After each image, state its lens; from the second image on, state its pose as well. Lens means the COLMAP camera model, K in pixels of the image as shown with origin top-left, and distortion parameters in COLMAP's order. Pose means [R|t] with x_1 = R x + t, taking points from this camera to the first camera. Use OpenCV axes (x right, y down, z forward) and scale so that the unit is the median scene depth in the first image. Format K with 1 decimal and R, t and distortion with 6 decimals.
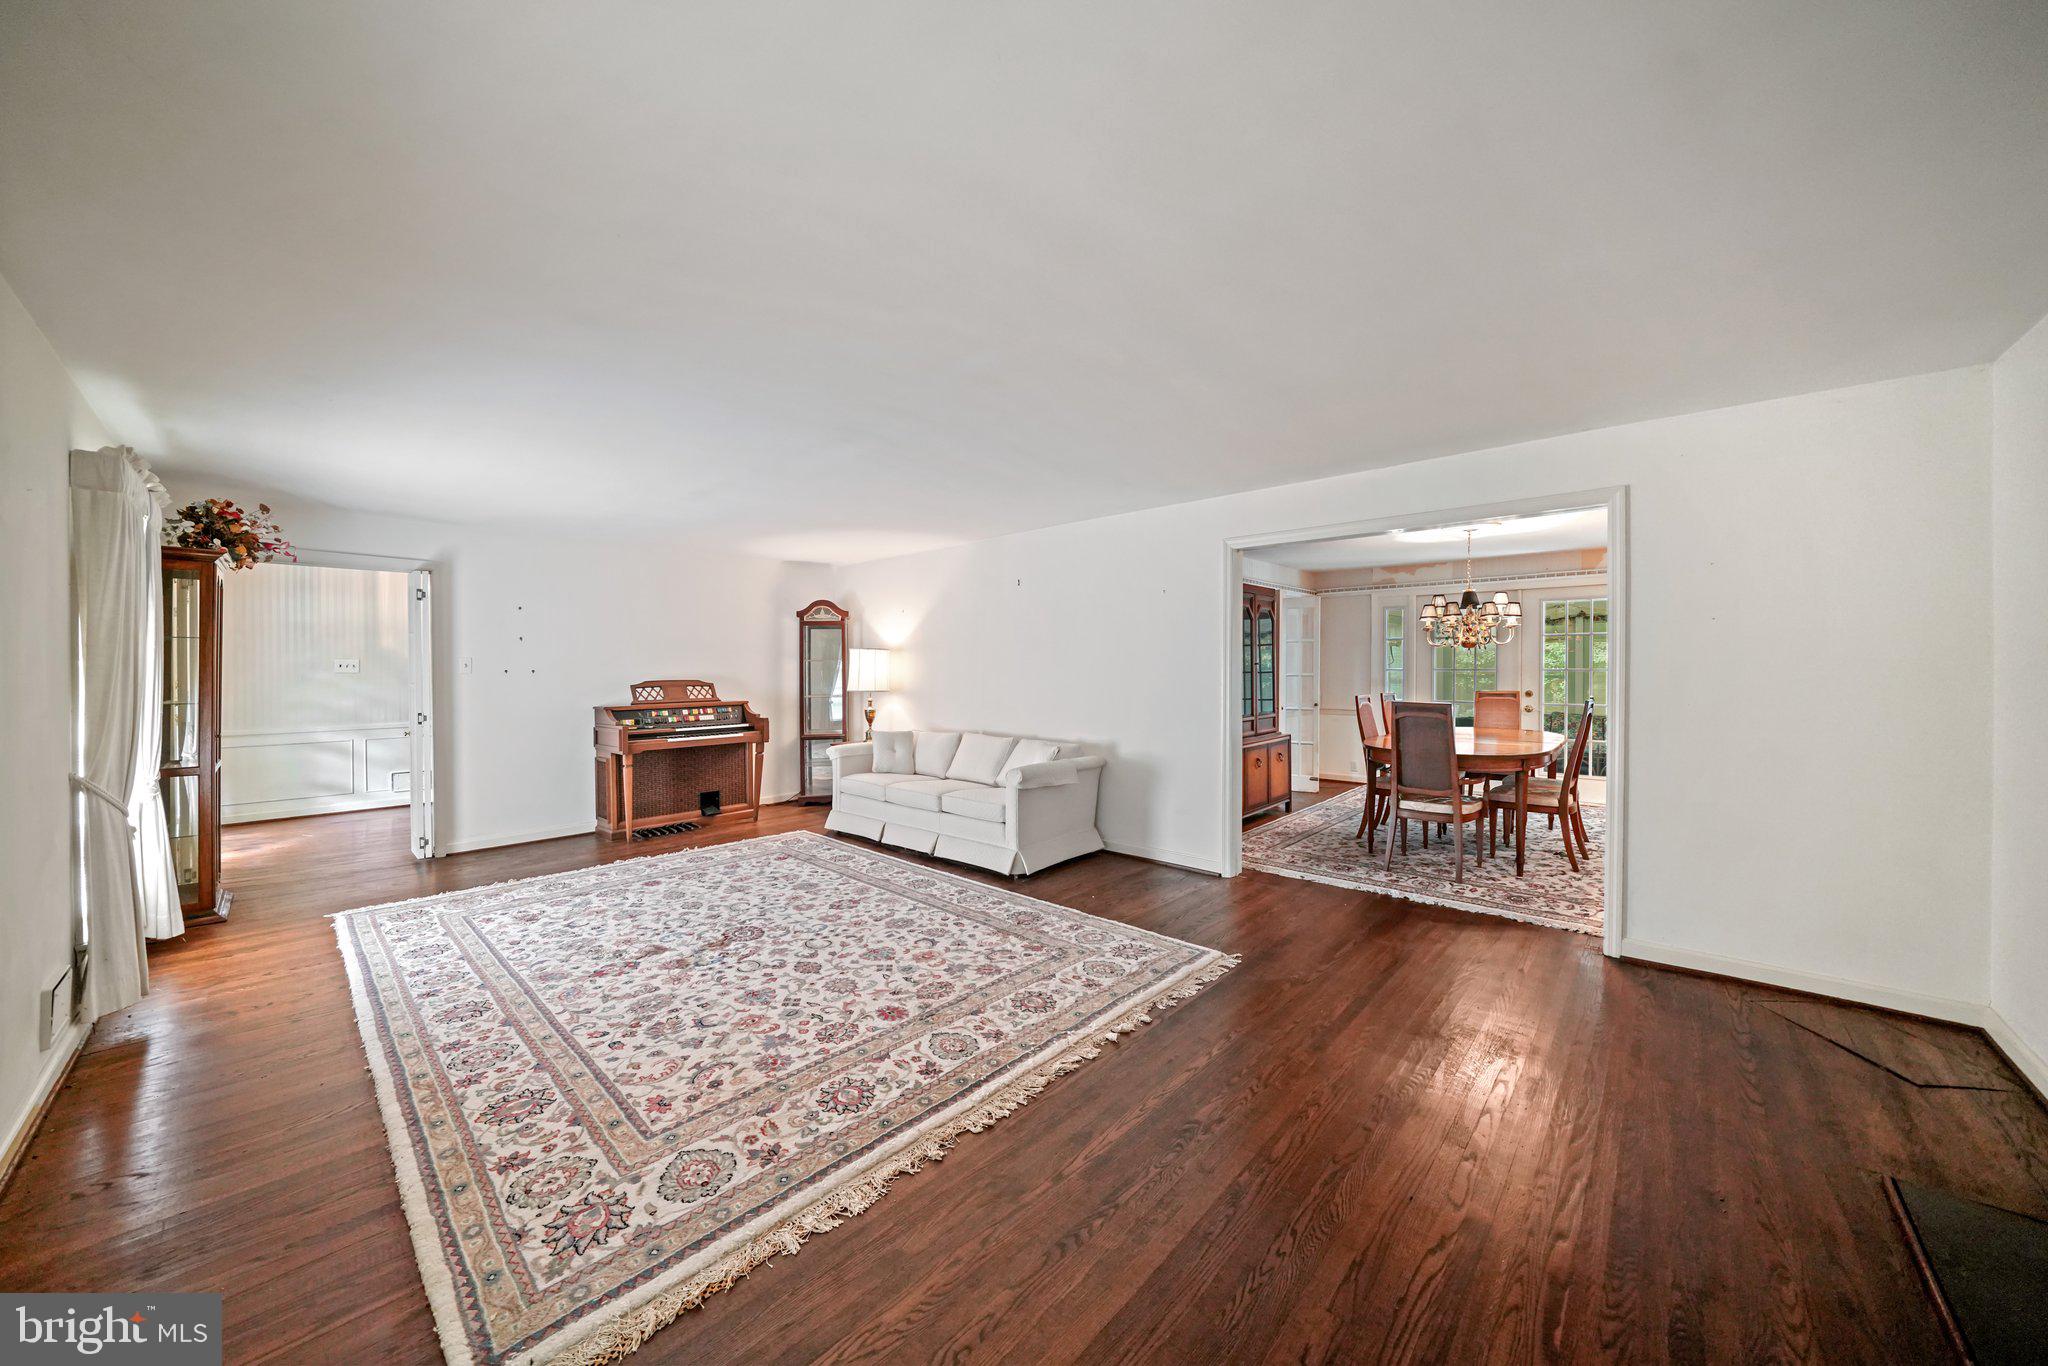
lens RADIAL K [[709.7, 0, 1019.8], [0, 709.7, 690.7], [0, 0, 1]] dist [-0.017414, -0.000158]
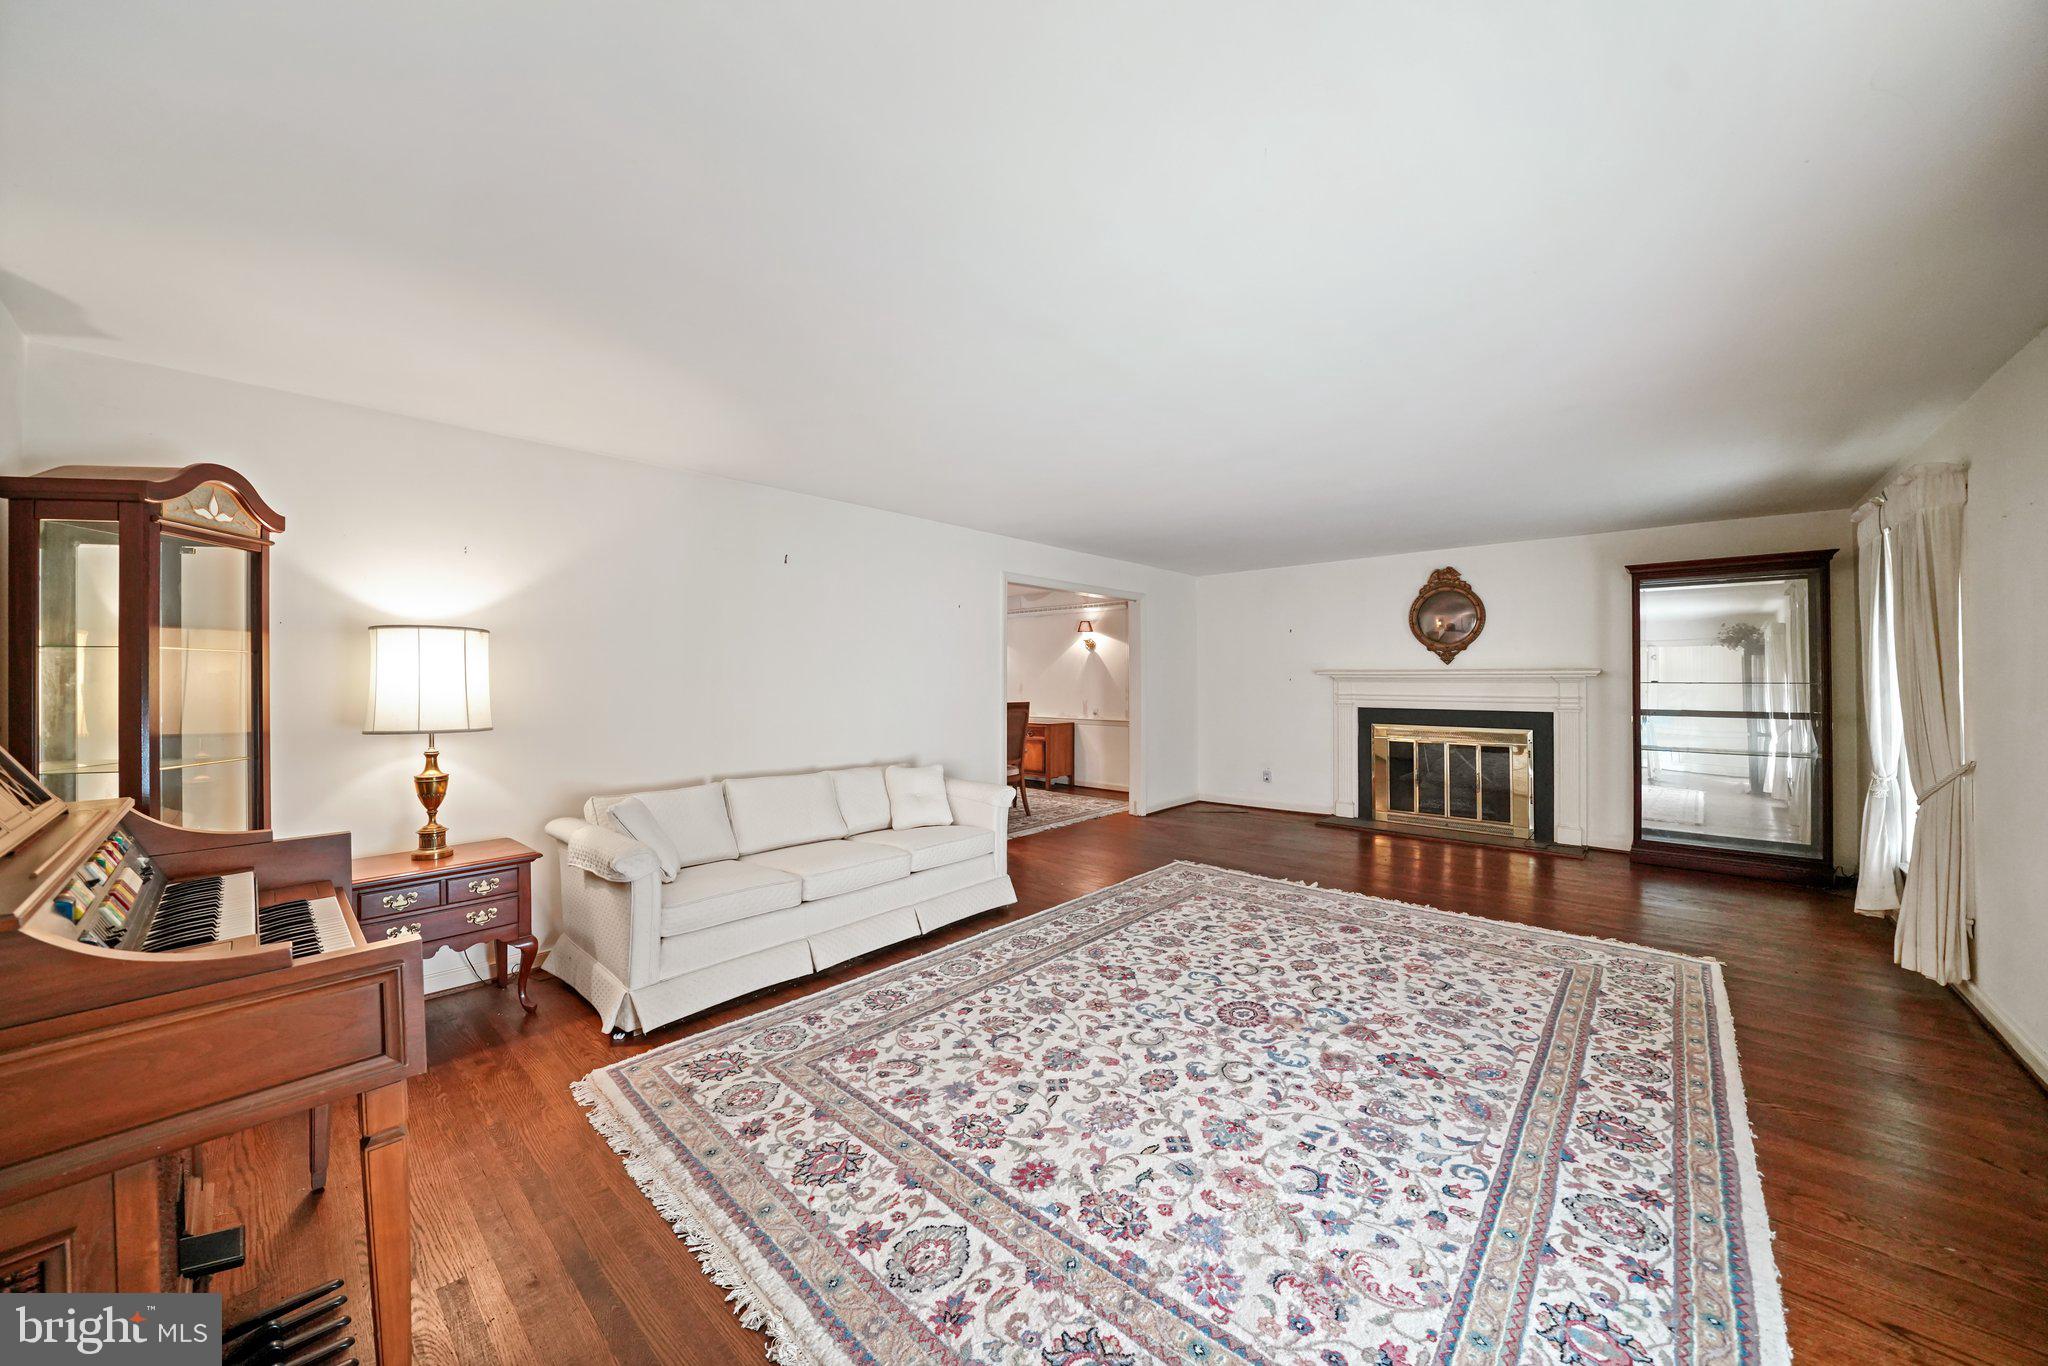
lens RADIAL K [[723.0, 0, 1011.2], [0, 723.0, 654.3], [0, 0, 1]] dist [-0.009595, 0.000045]
pose [[-0.013082, 0.038488, 0.999173, -1.261184], [0.027668, 0.998890, -0.038115, -0.032647], [-0.999532, 0.027146, -0.014133, 1.319770]]
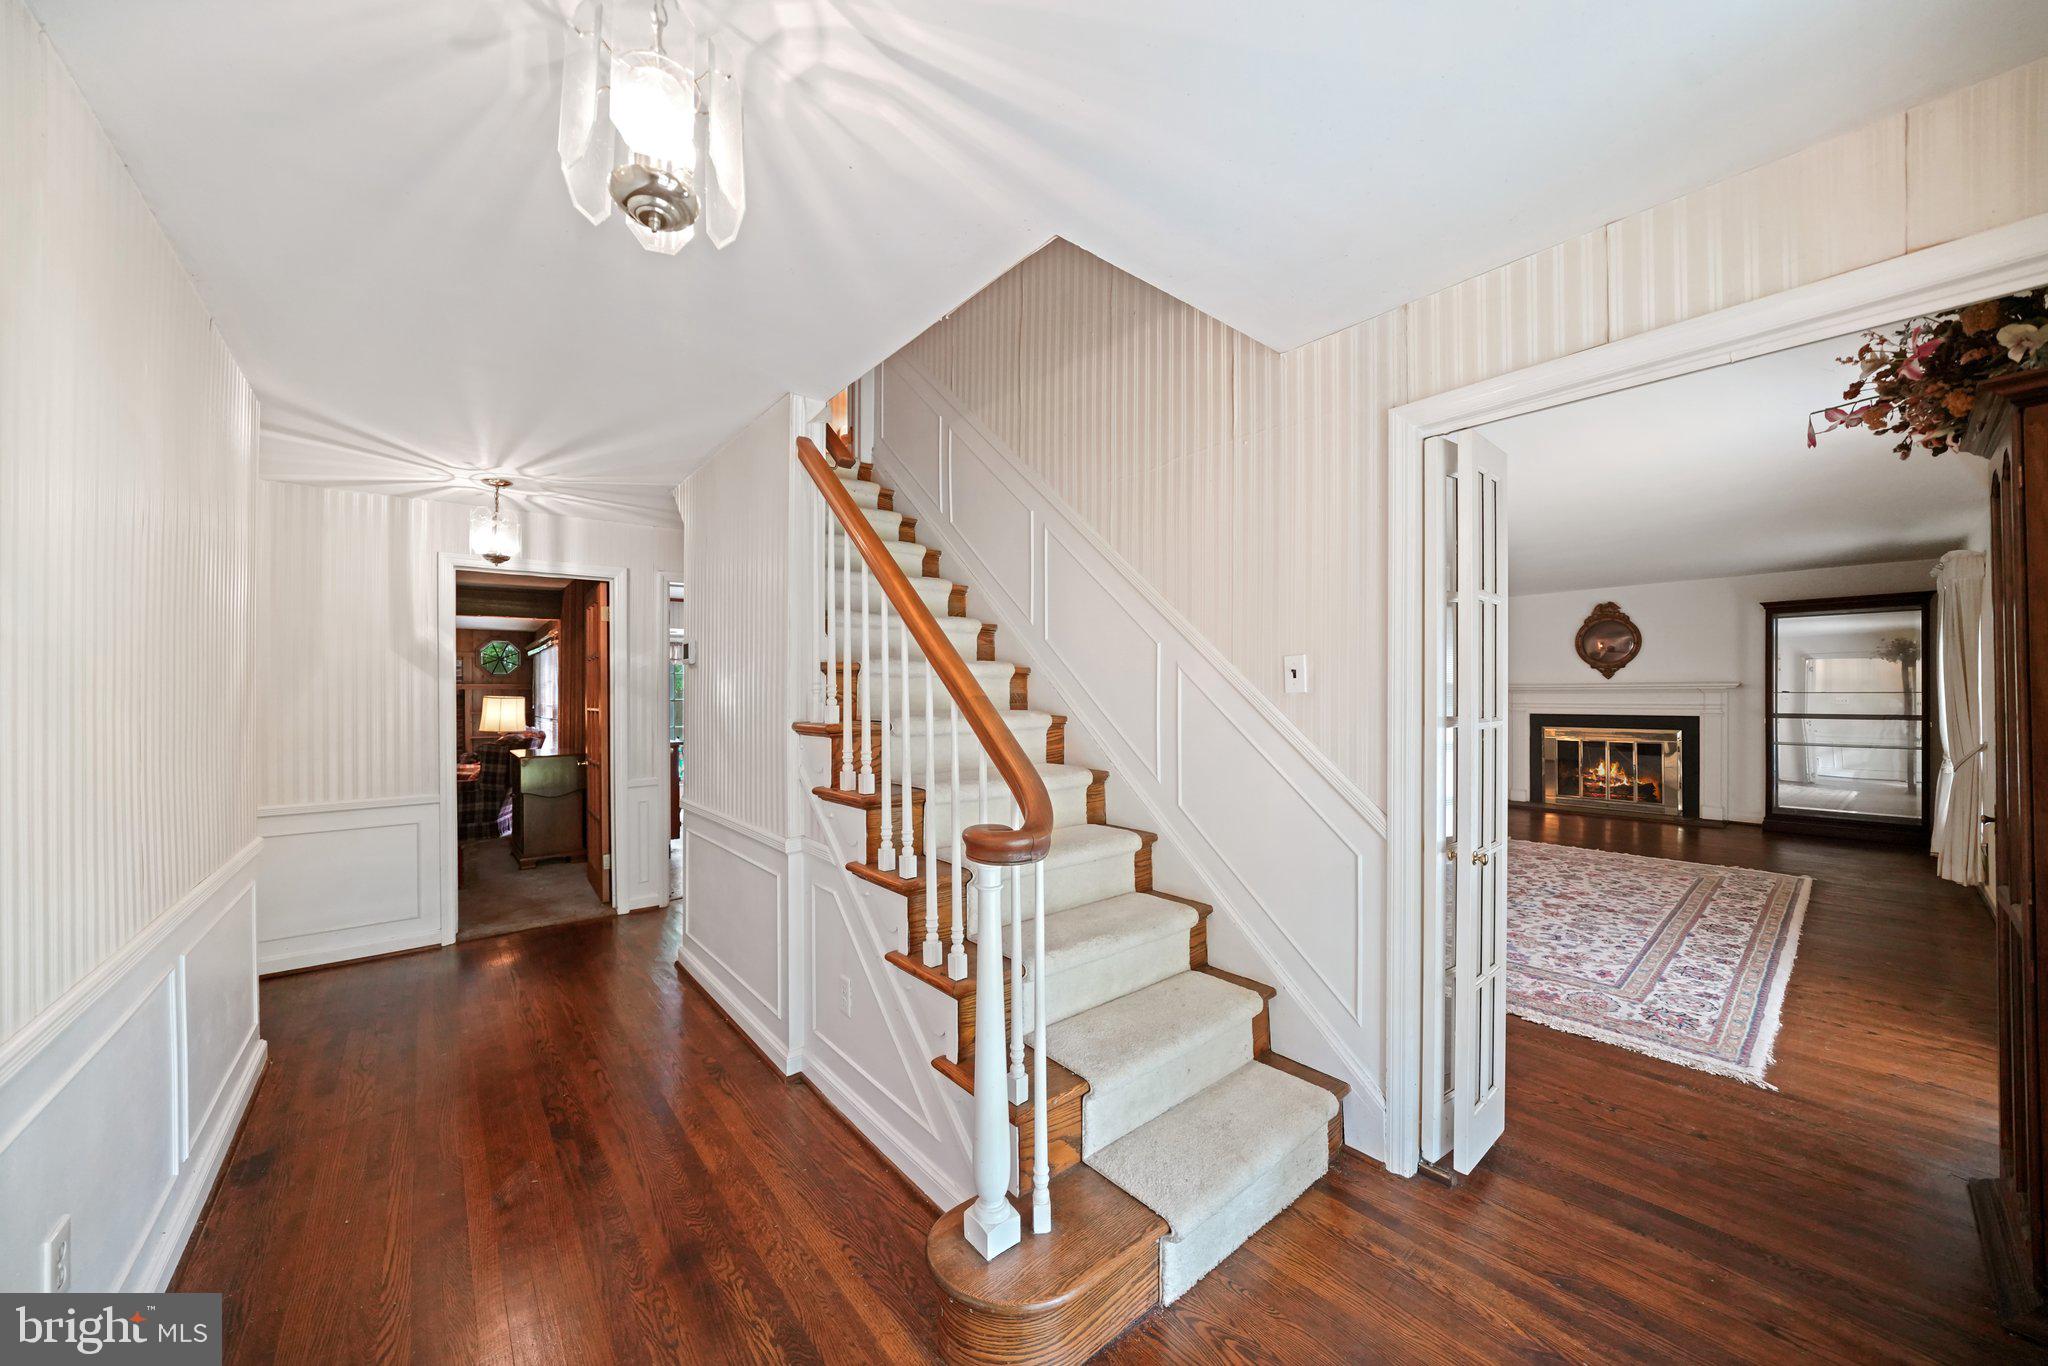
lens RADIAL K [[717.5, 0, 1031.9], [0, 717.5, 688.8], [0, 0, 1]] dist [-0.007132, 0.000165]
pose [[0.107077, 0.010782, 0.994192, -1.919658], [0.035473, 0.999263, -0.014657, -0.047331], [-0.993618, 0.036837, 0.106616, 1.780654]]
